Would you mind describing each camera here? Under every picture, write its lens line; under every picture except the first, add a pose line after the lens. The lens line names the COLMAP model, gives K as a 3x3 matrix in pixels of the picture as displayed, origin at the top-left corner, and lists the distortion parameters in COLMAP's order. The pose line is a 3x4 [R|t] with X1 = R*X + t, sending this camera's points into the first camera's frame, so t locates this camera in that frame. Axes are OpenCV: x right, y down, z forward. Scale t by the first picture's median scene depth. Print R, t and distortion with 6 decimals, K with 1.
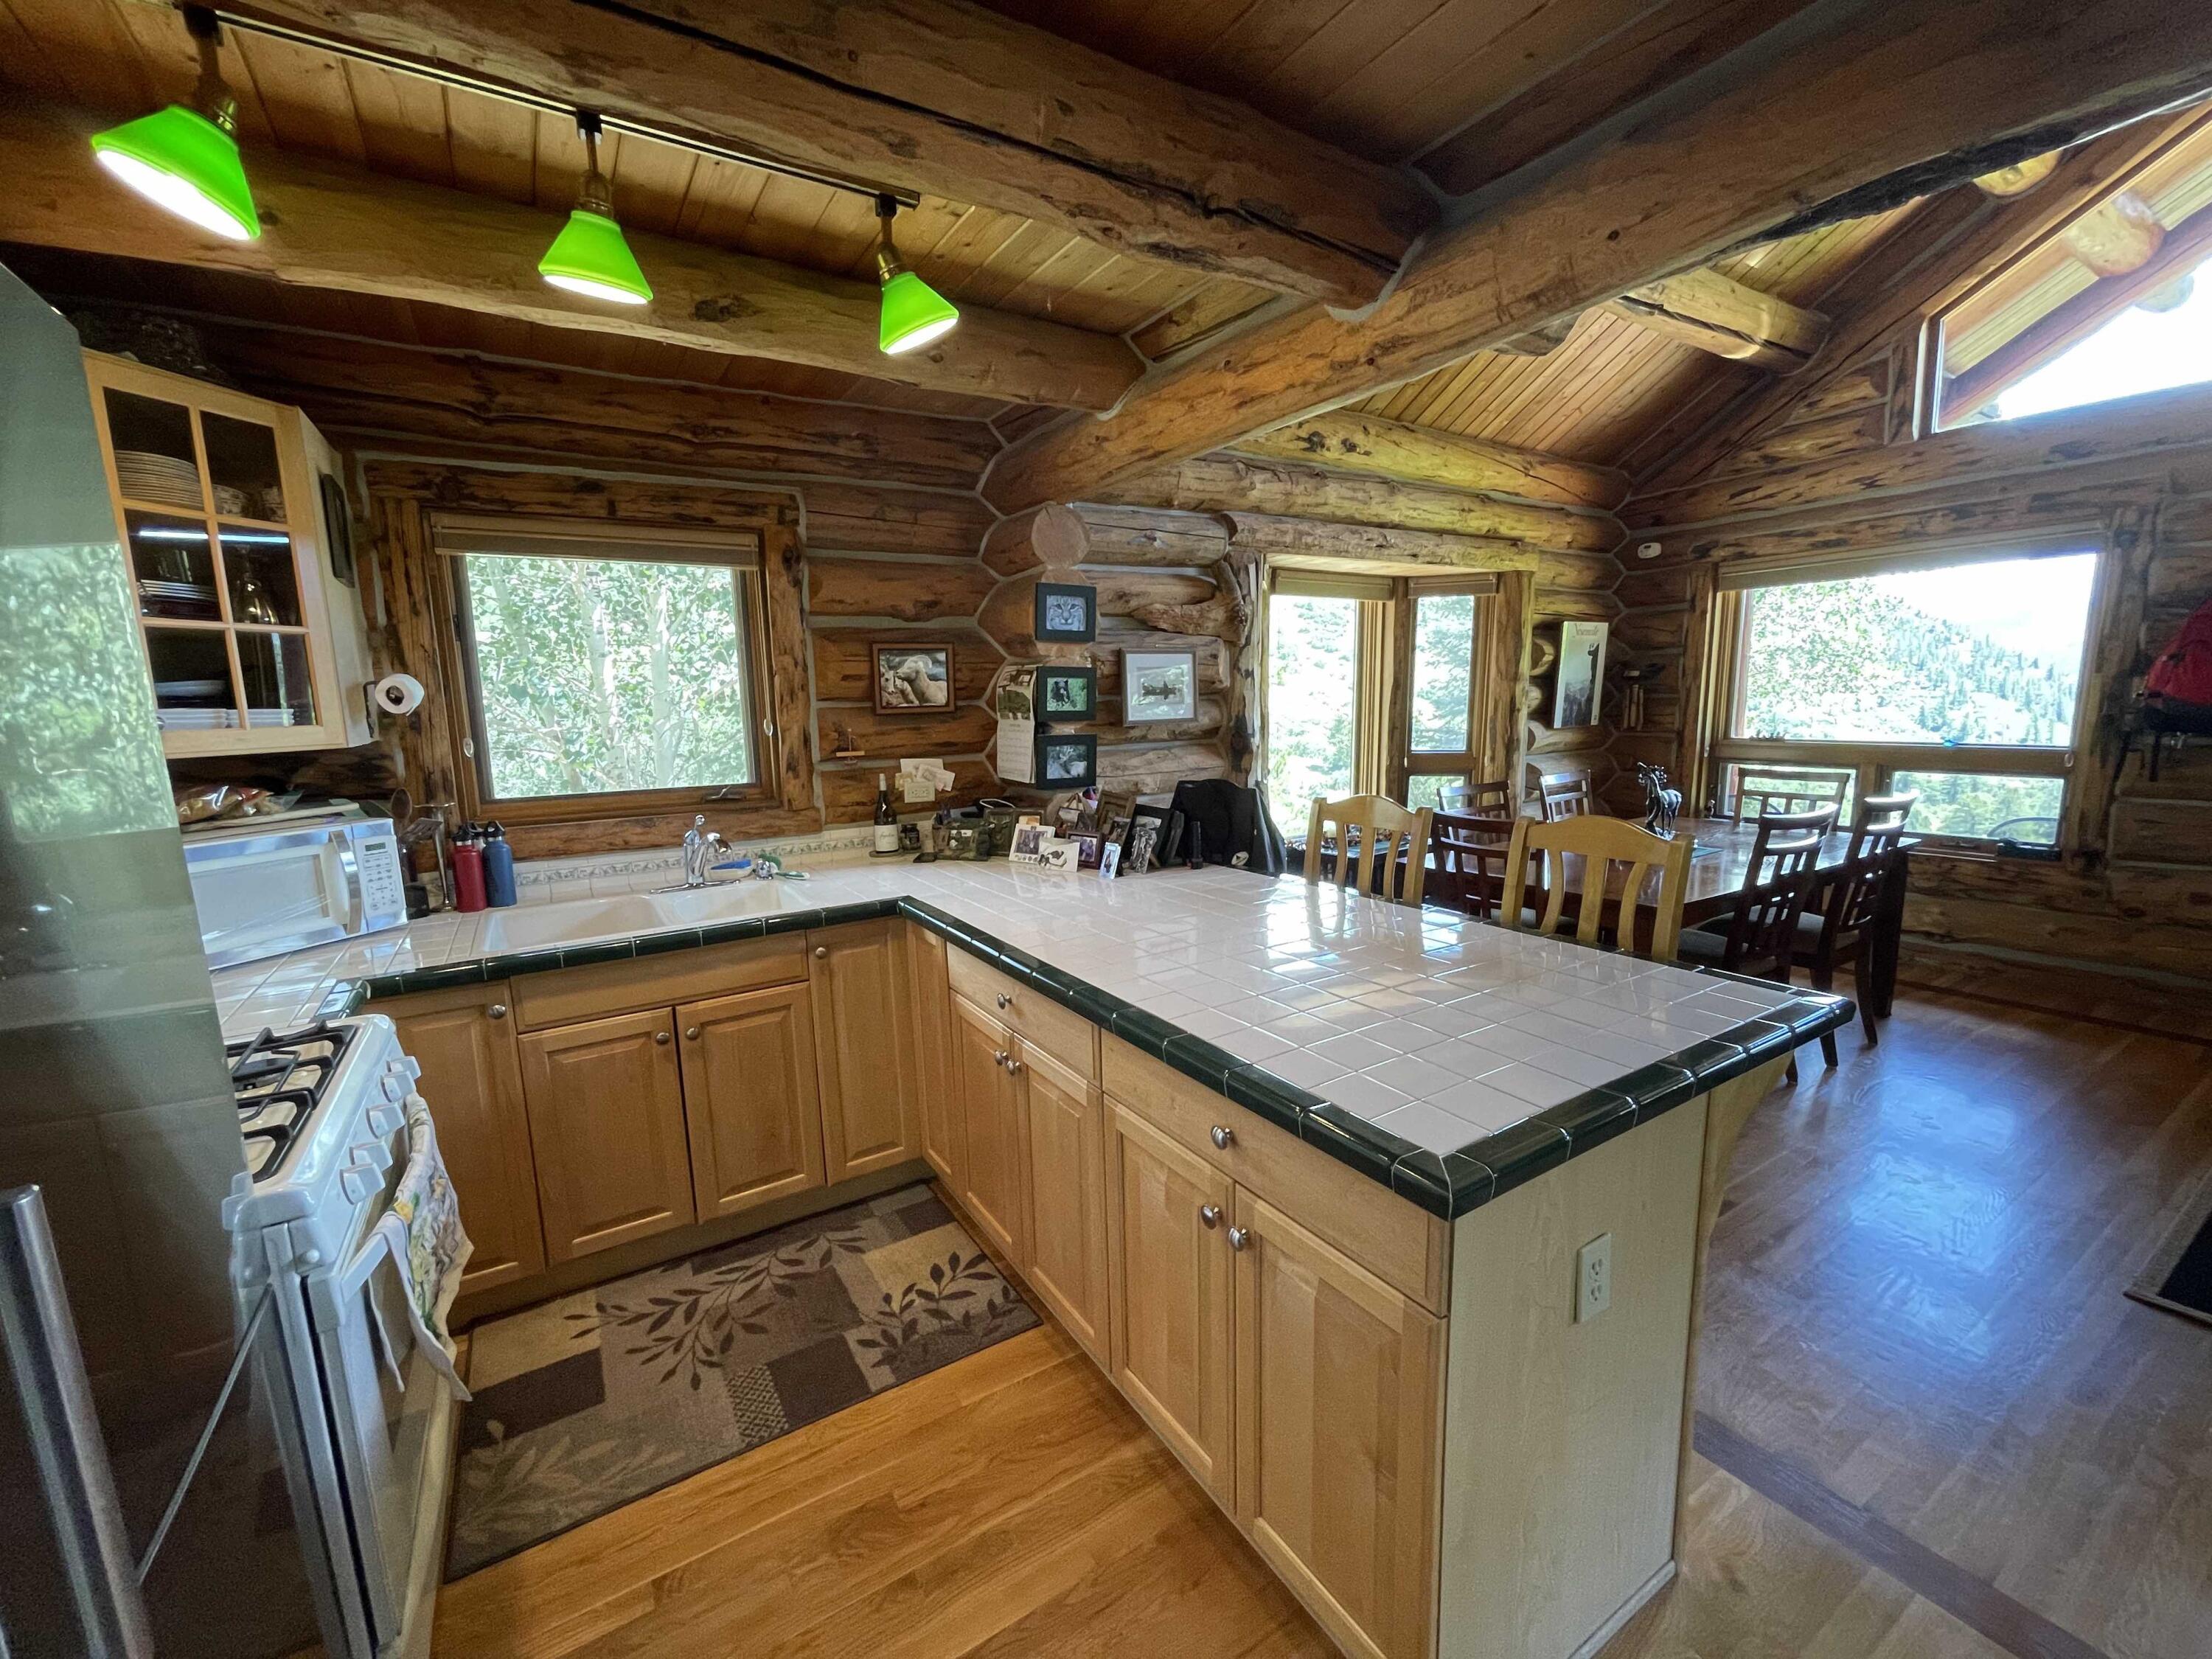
lens RADIAL K [[895.2, 0, 1086.2], [0, 895.2, 837.2], [0, 0, 1]] dist [-0.003381, 0.000762]
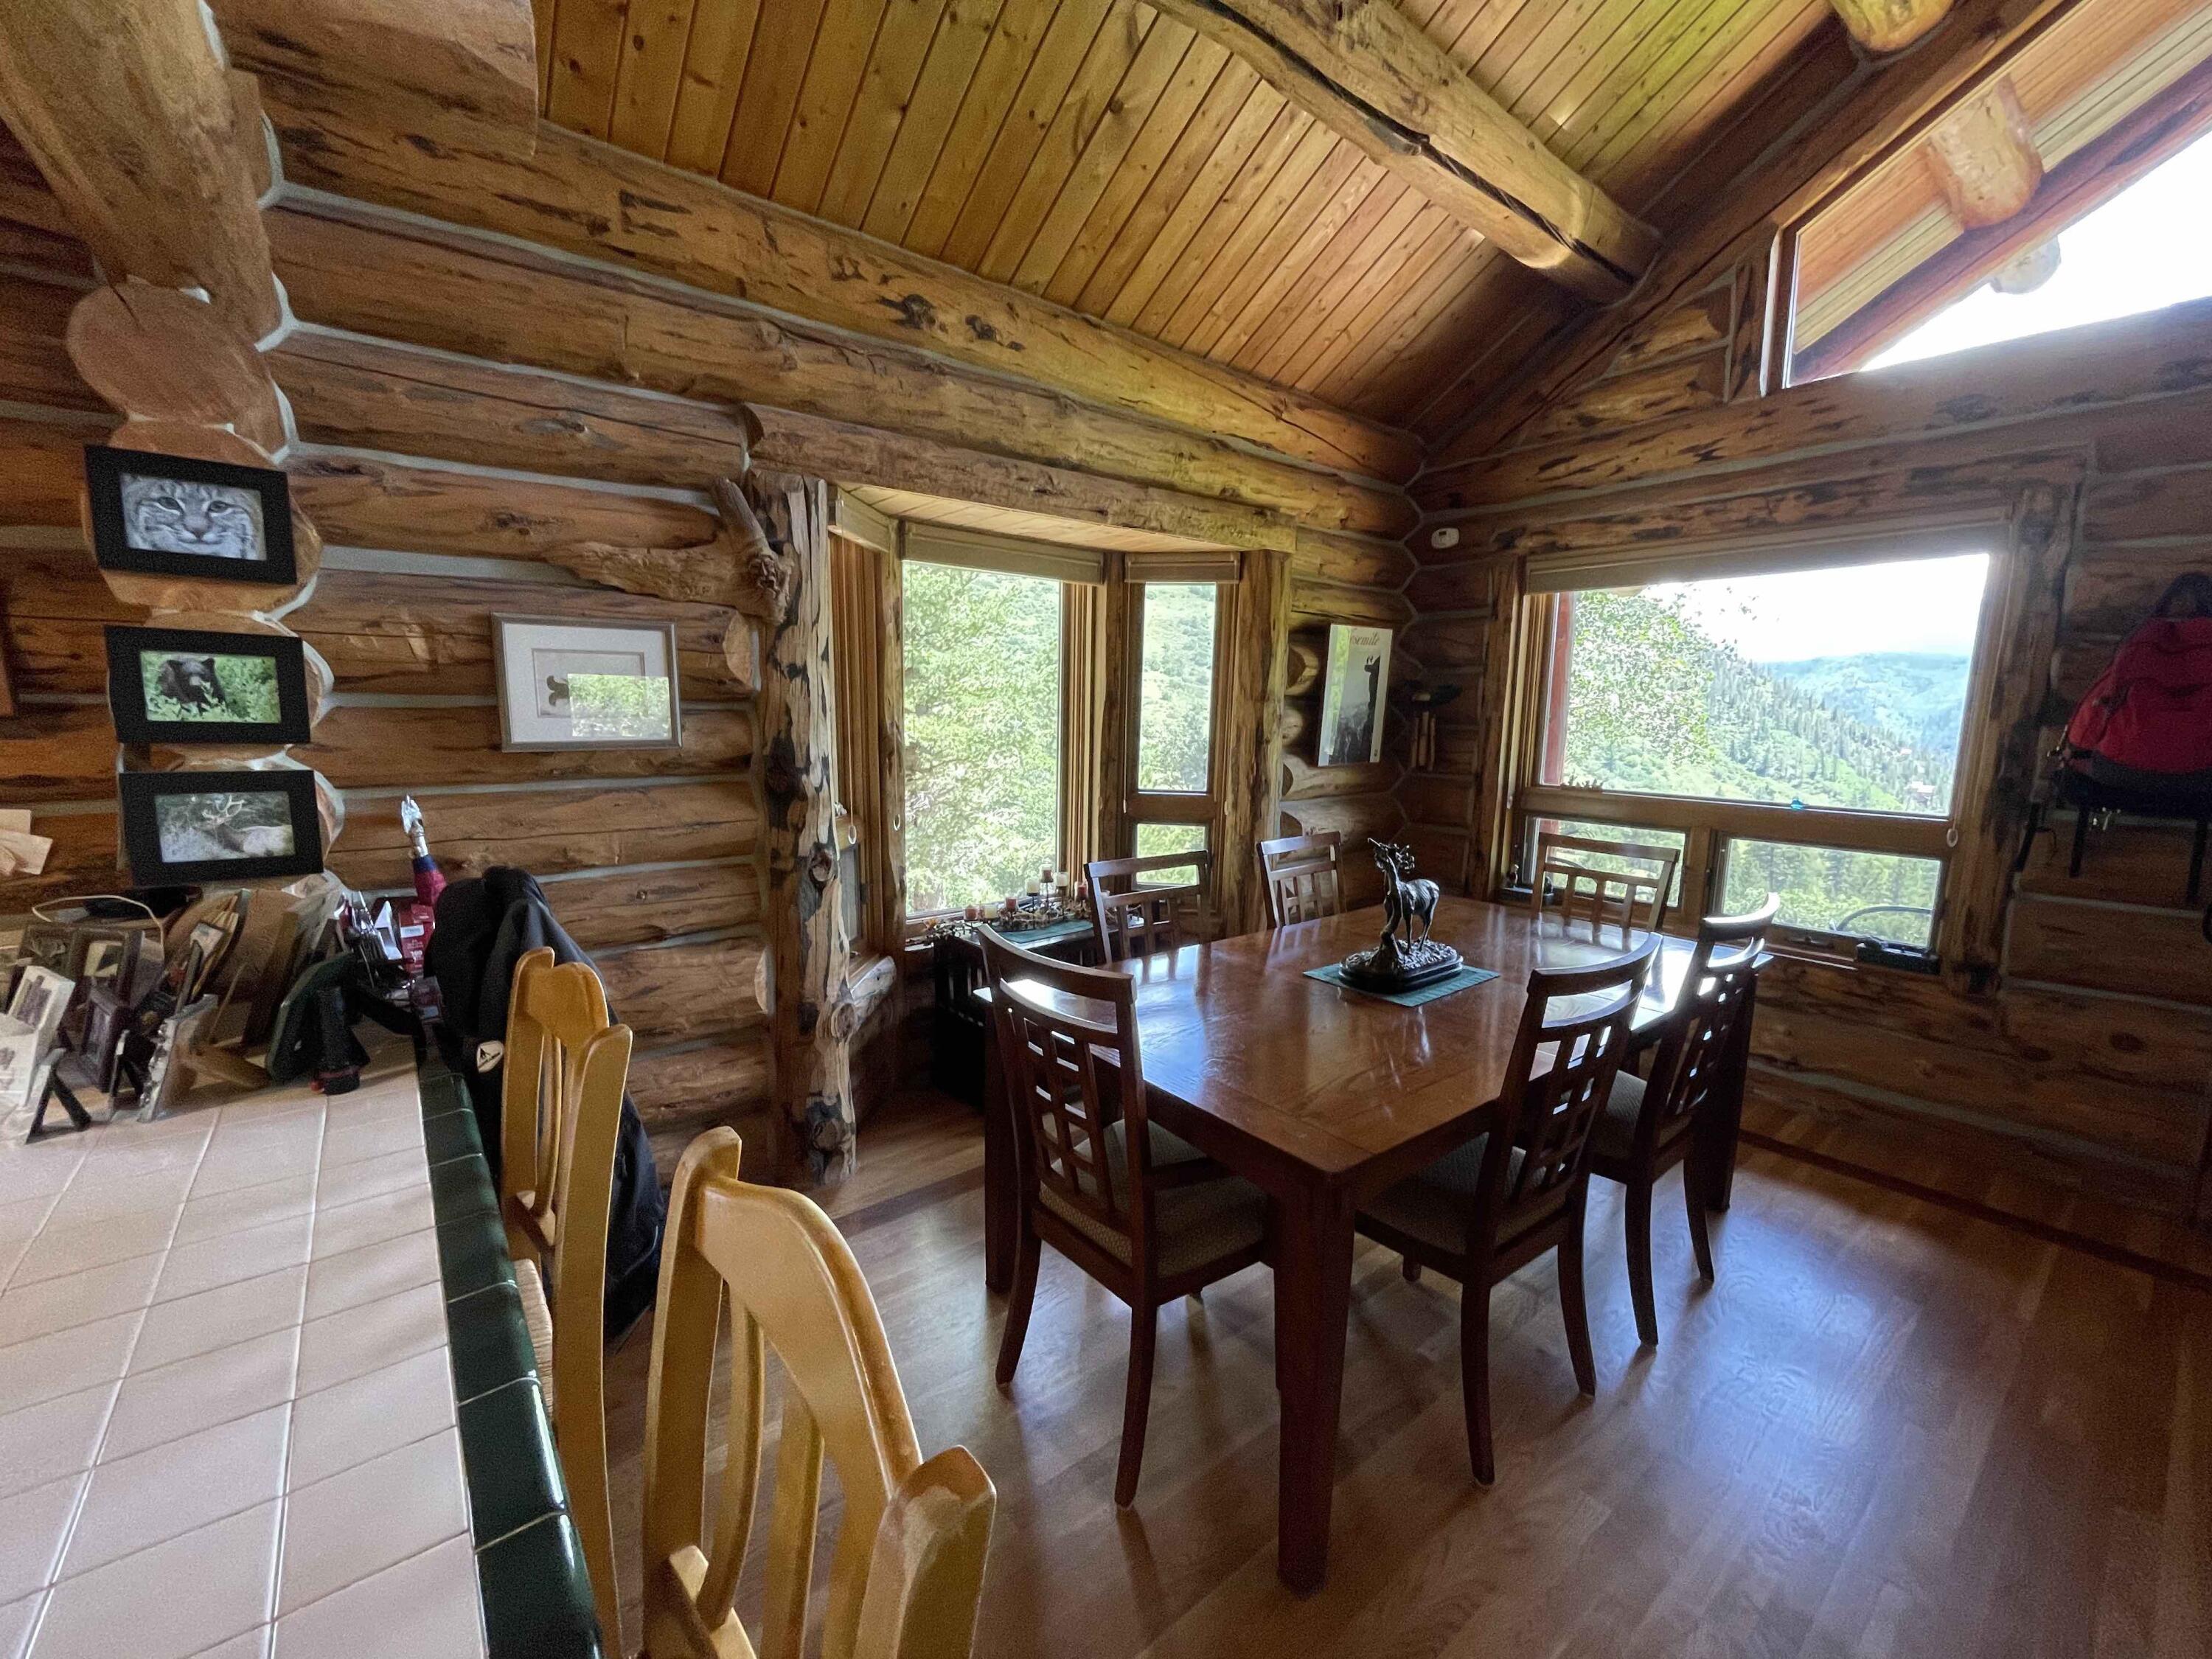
lens RADIAL K [[895.2, 0, 1086.2], [0, 895.2, 837.2], [0, 0, 1]] dist [-0.003381, 0.000762]
pose [[0.991730, 0.019069, 0.126916, 0.348022], [-0.017850, 0.999783, -0.010741, -0.074493], [-0.127093, 0.008387, 0.991855, 0.414636]]
